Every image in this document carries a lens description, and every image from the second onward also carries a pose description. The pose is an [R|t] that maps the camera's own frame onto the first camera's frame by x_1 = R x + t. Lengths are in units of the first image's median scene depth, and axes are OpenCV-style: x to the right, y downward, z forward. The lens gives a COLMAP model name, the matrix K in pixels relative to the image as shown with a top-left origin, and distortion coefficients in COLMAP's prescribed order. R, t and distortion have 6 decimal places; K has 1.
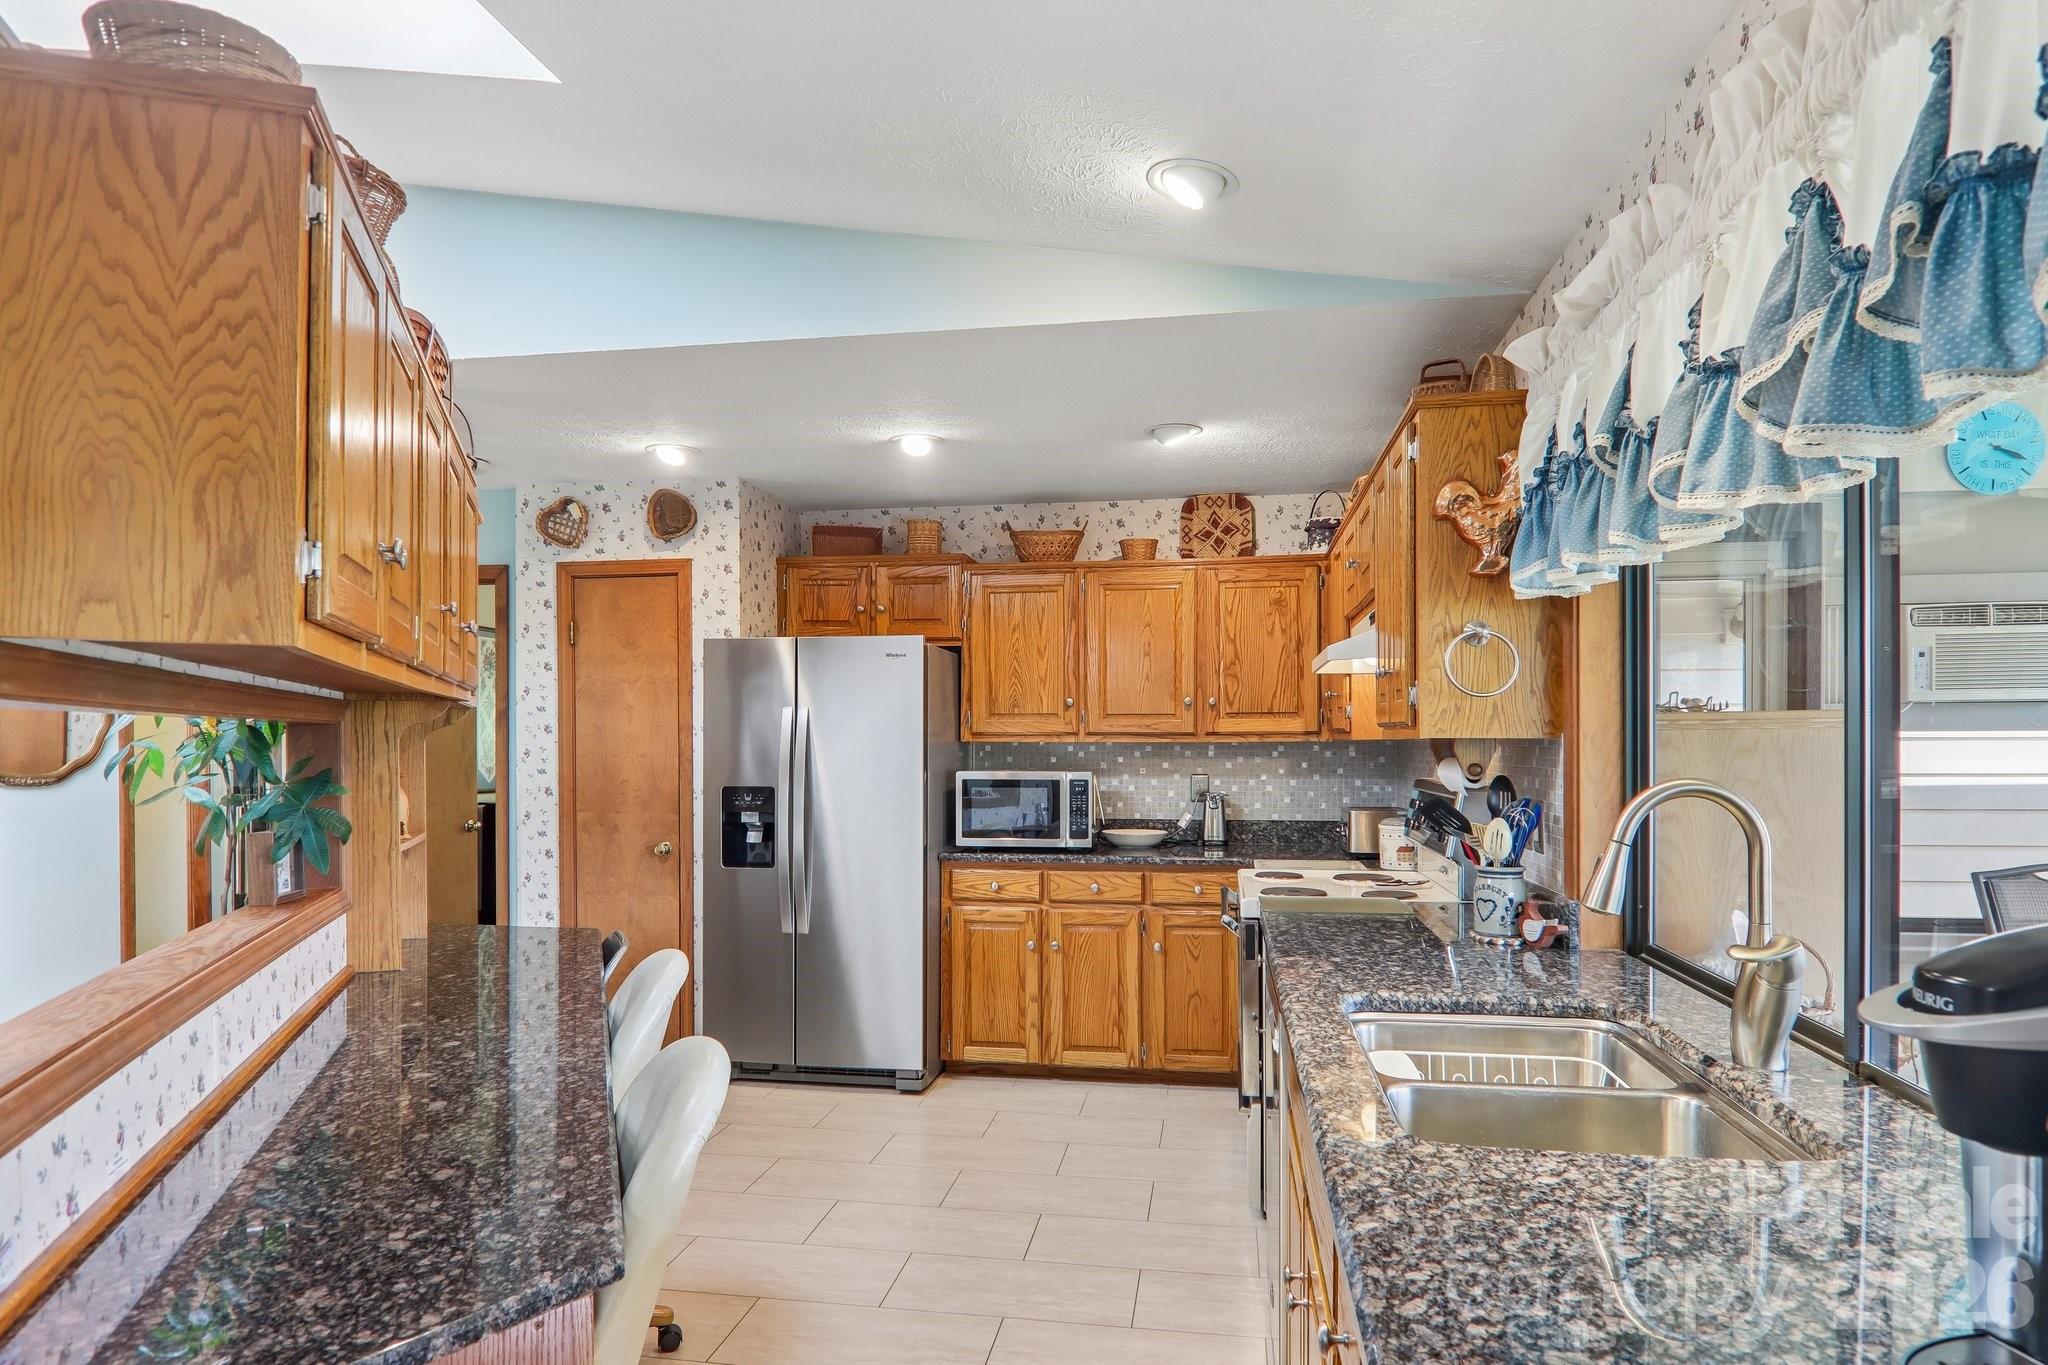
lens RADIAL K [[1163.2, 0, 1025.4], [0, 1163.2, 744.3], [0, 0, 1]] dist [0.004701, -0.017281]
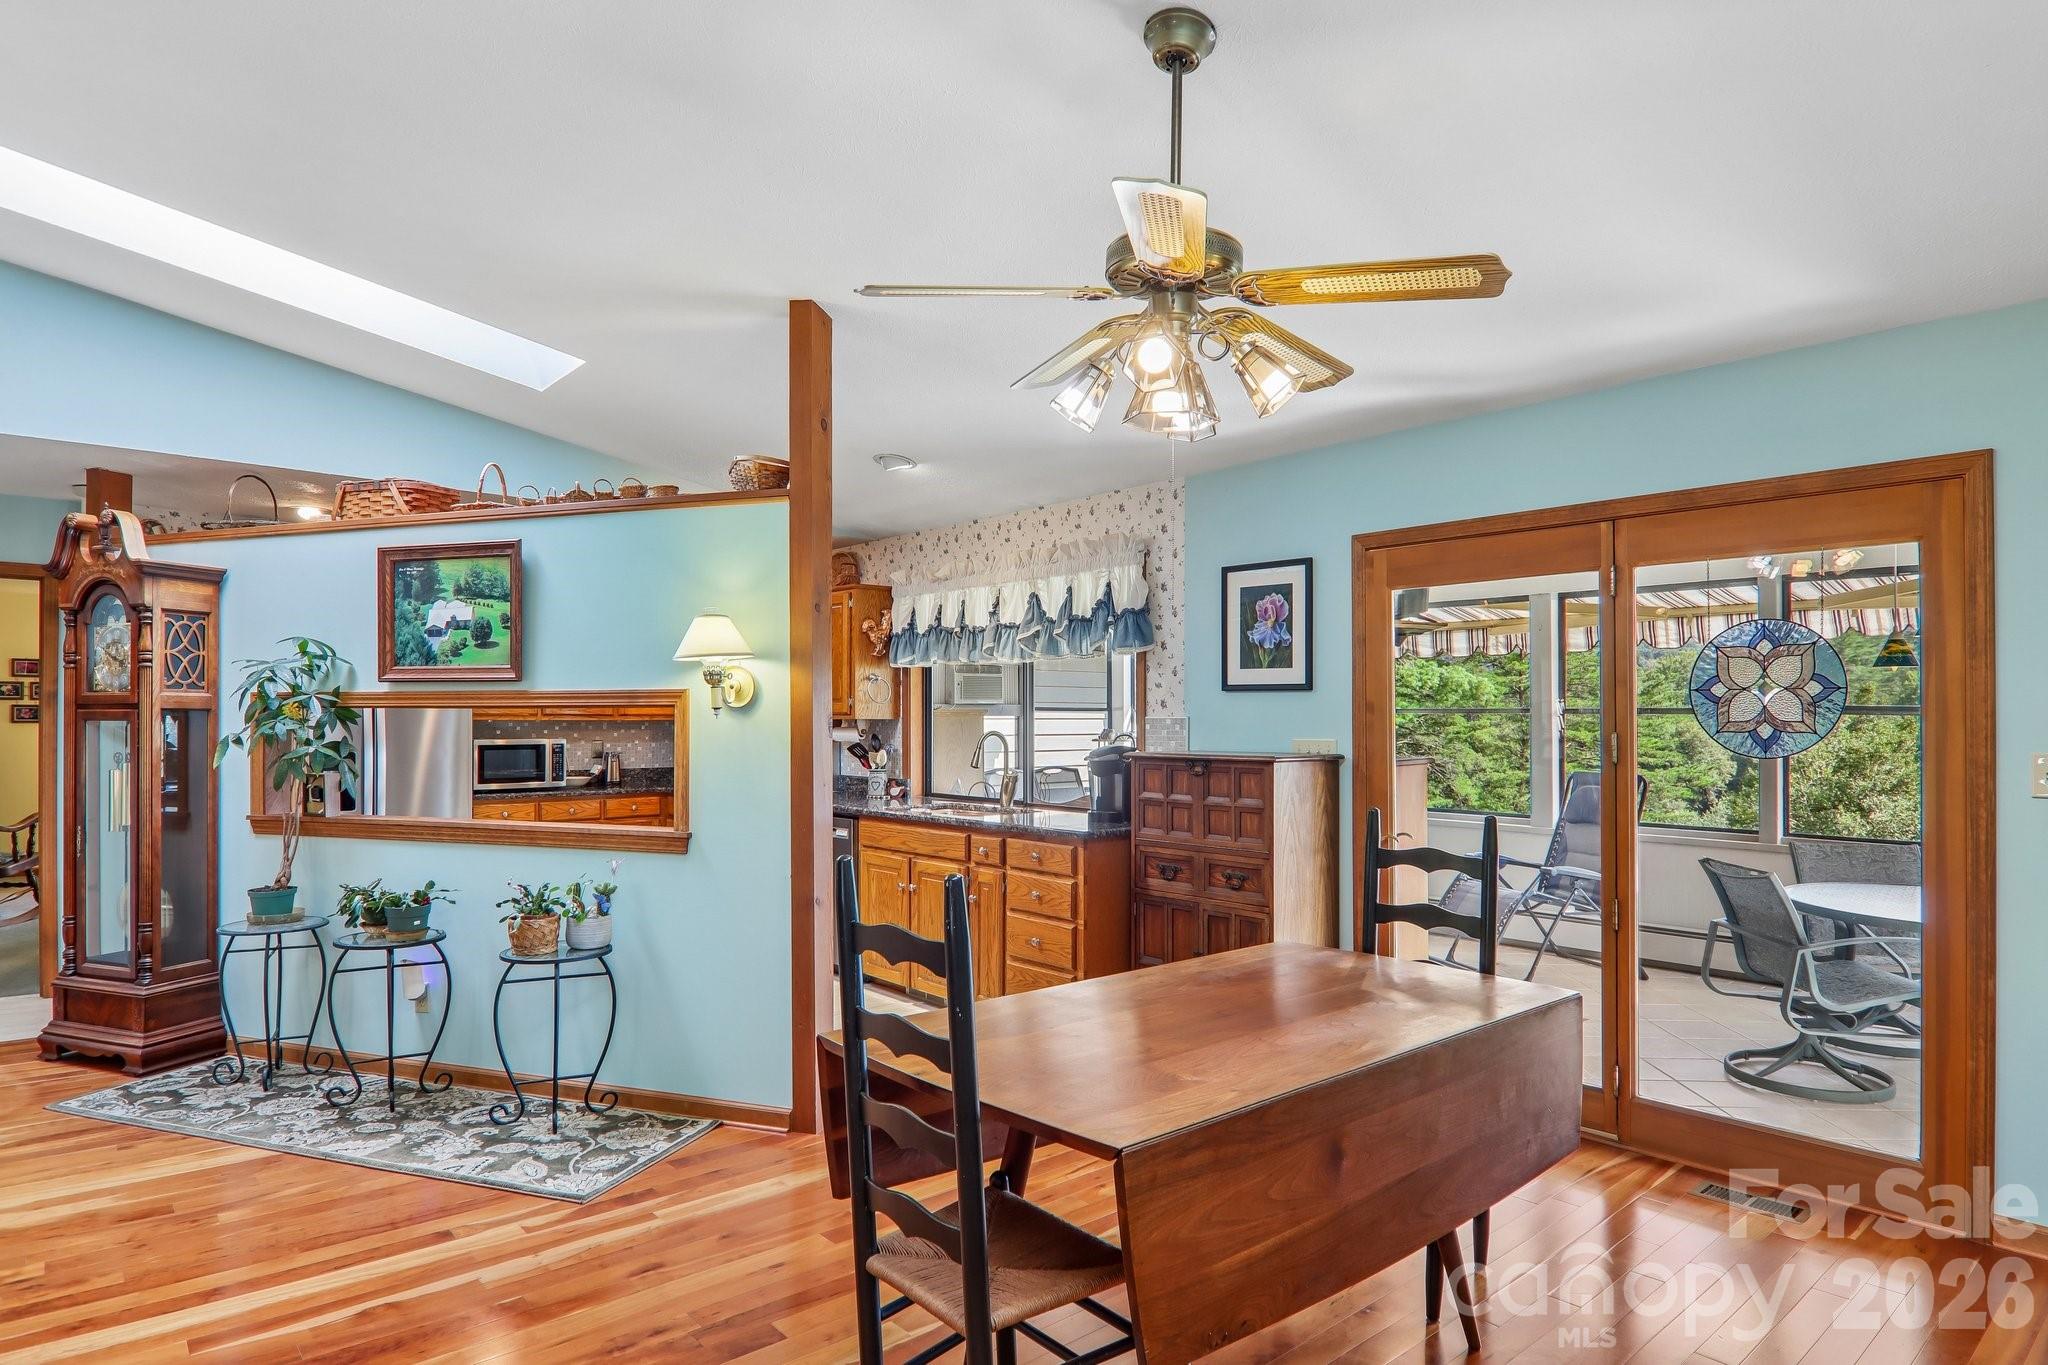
lens RADIAL K [[1154.4, 0, 1026.9], [0, 1154.4, 715.5], [0, 0, 1]] dist [0.003977, -0.019664]
pose [[0.638836, 0.004412, 0.769330, -0.882510], [0.000174, 0.999983, -0.005879, 0.001278], [-0.769343, 0.003890, 0.638824, -0.577874]]
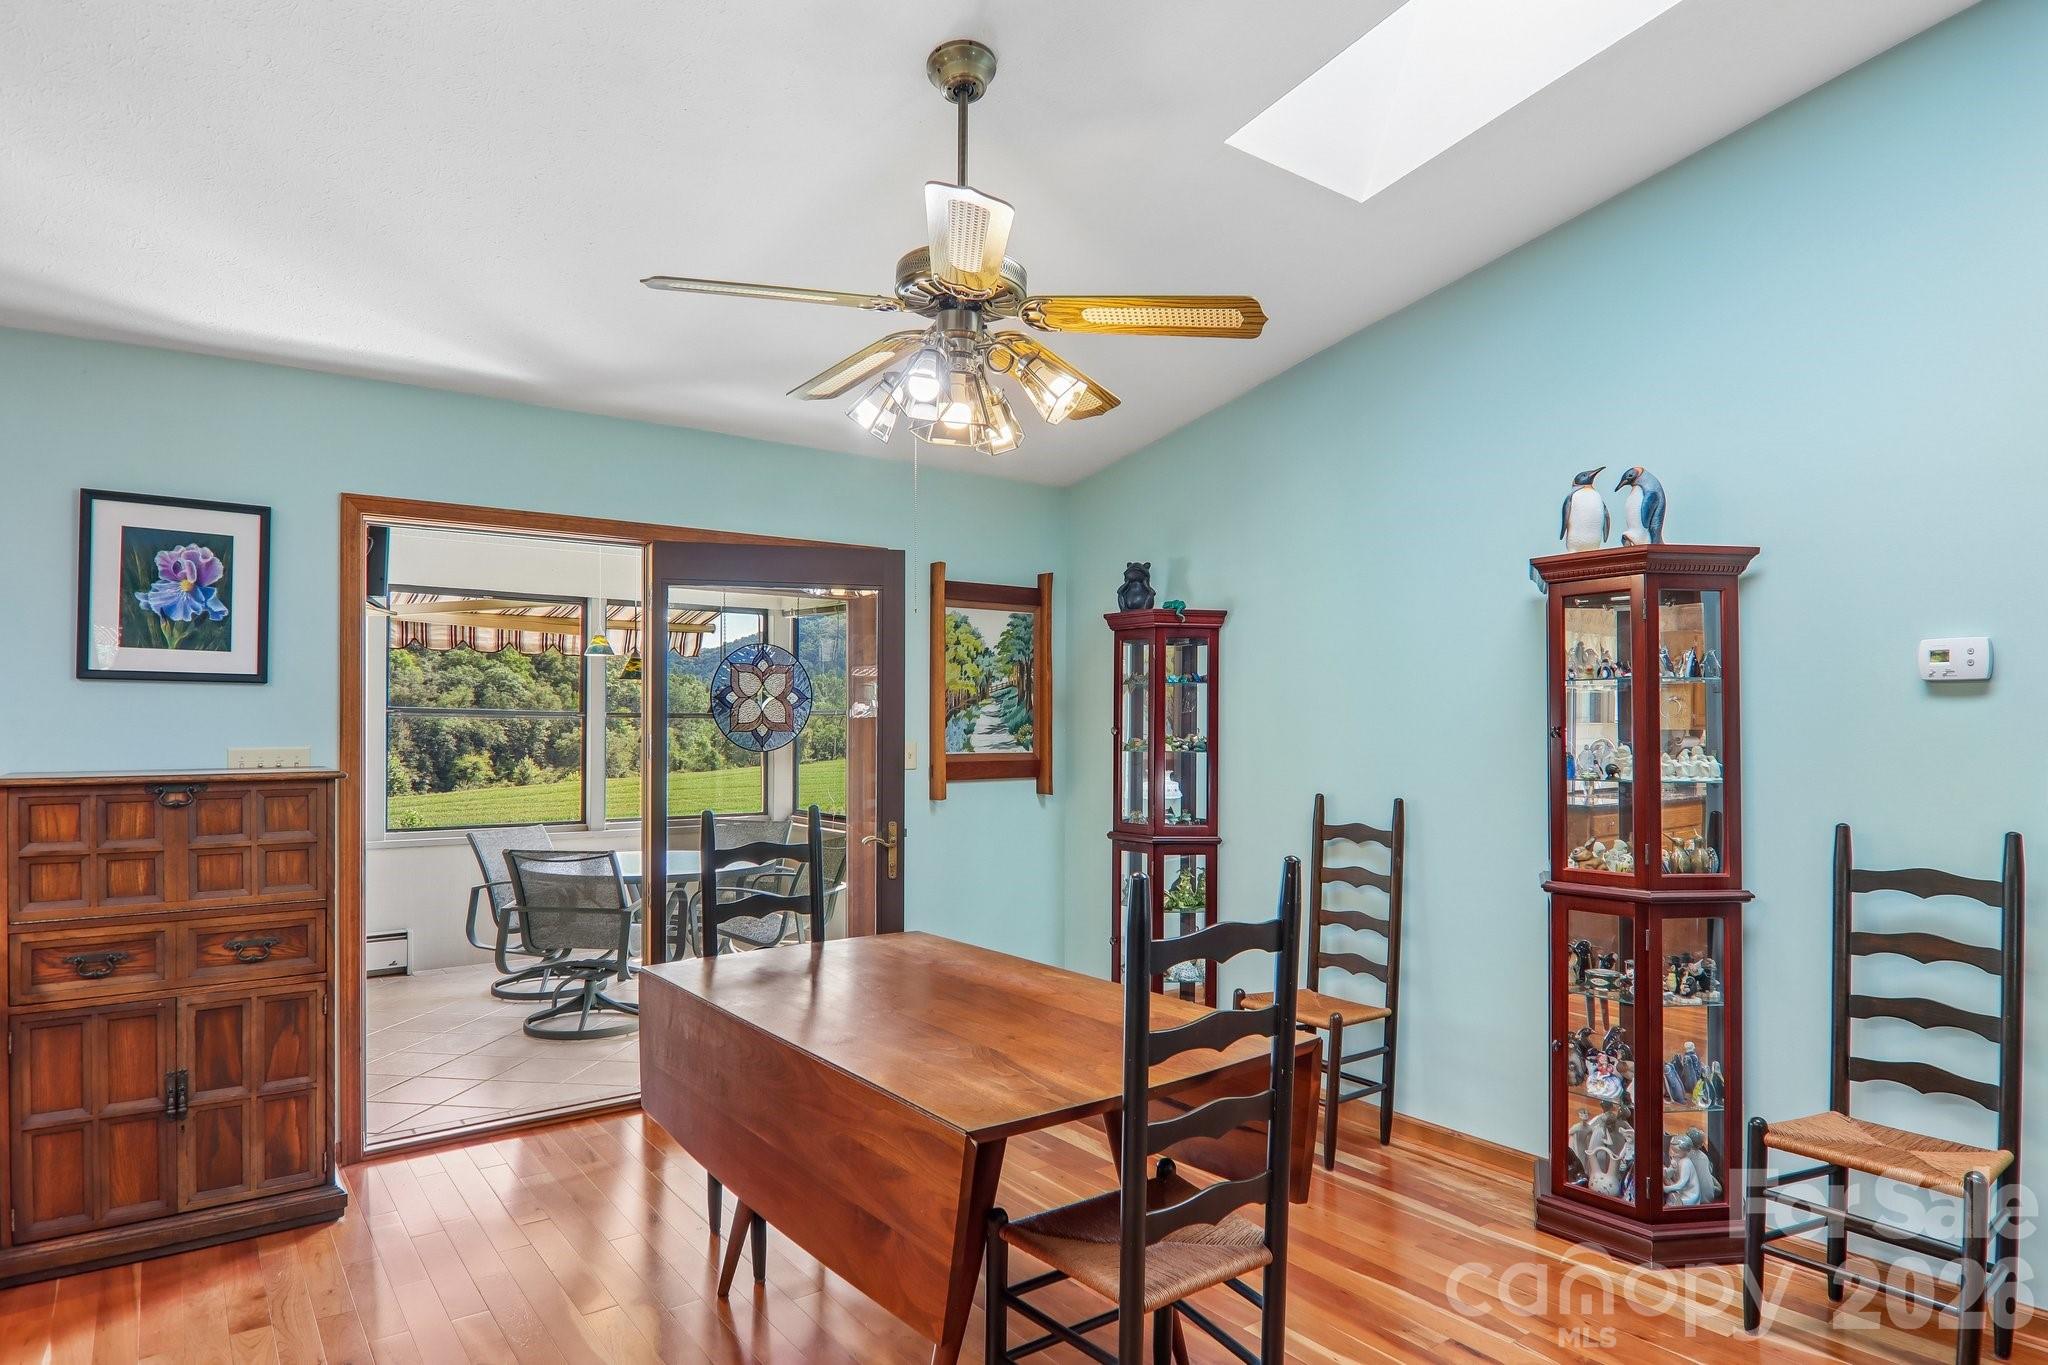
lens RADIAL K [[1154.4, 0, 1026.9], [0, 1154.4, 715.5], [0, 0, 1]] dist [0.003977, -0.019664]
pose [[-0.722218, 0.004694, 0.691650, -0.823863], [0.003380, 0.999989, -0.003257, -0.001892], [-0.691657, -0.000014, -0.722226, 0.193058]]
